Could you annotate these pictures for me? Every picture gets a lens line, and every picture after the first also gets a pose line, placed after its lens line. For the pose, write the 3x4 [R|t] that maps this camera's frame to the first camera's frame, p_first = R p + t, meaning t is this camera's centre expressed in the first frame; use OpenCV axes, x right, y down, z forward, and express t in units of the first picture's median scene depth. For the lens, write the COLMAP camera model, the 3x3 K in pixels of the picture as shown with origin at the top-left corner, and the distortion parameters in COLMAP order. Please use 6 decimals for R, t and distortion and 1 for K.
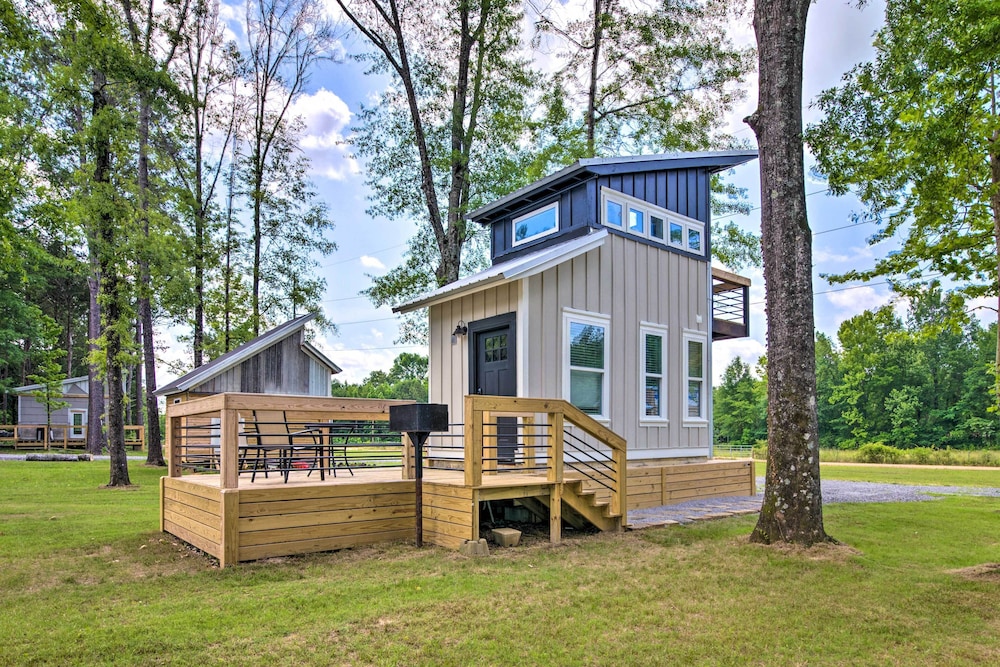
lens RADIAL K [[625.7, 0, 502.9], [0, 625.7, 437.0], [0, 0, 1]] dist [0.005352, -0.001385]
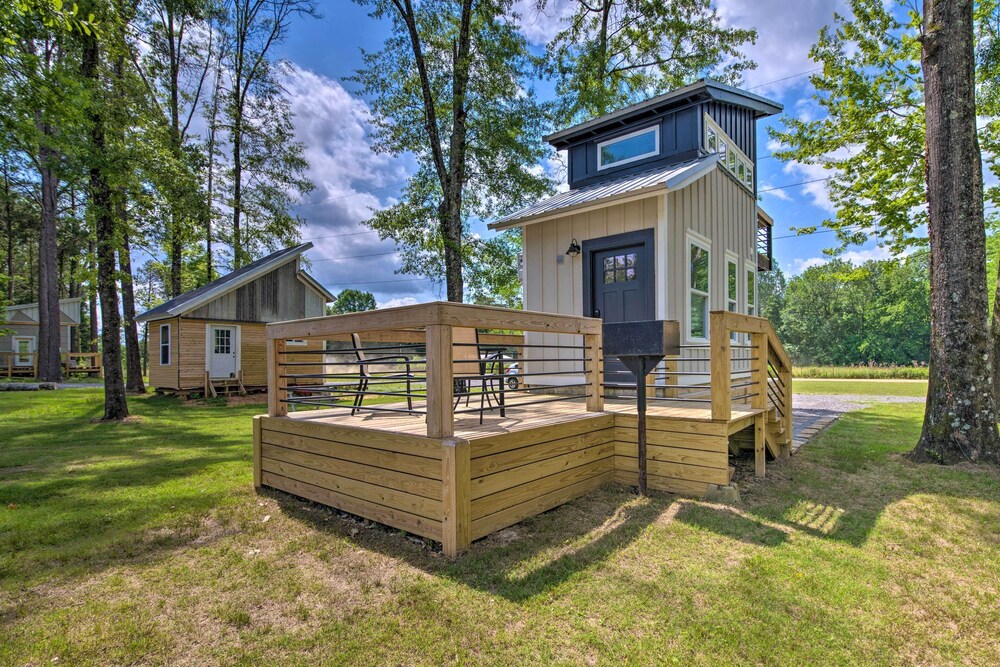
lens RADIAL K [[493.4, 0, 535.1], [0, 493.4, 363.3], [0, 0, 1]] dist [-0.001628, 0.001280]
pose [[0.975319, -0.010667, 0.220541, -0.179646], [0.009206, 0.999928, 0.007651, -0.001663], [-0.220607, -0.005432, 0.975348, 0.172664]]
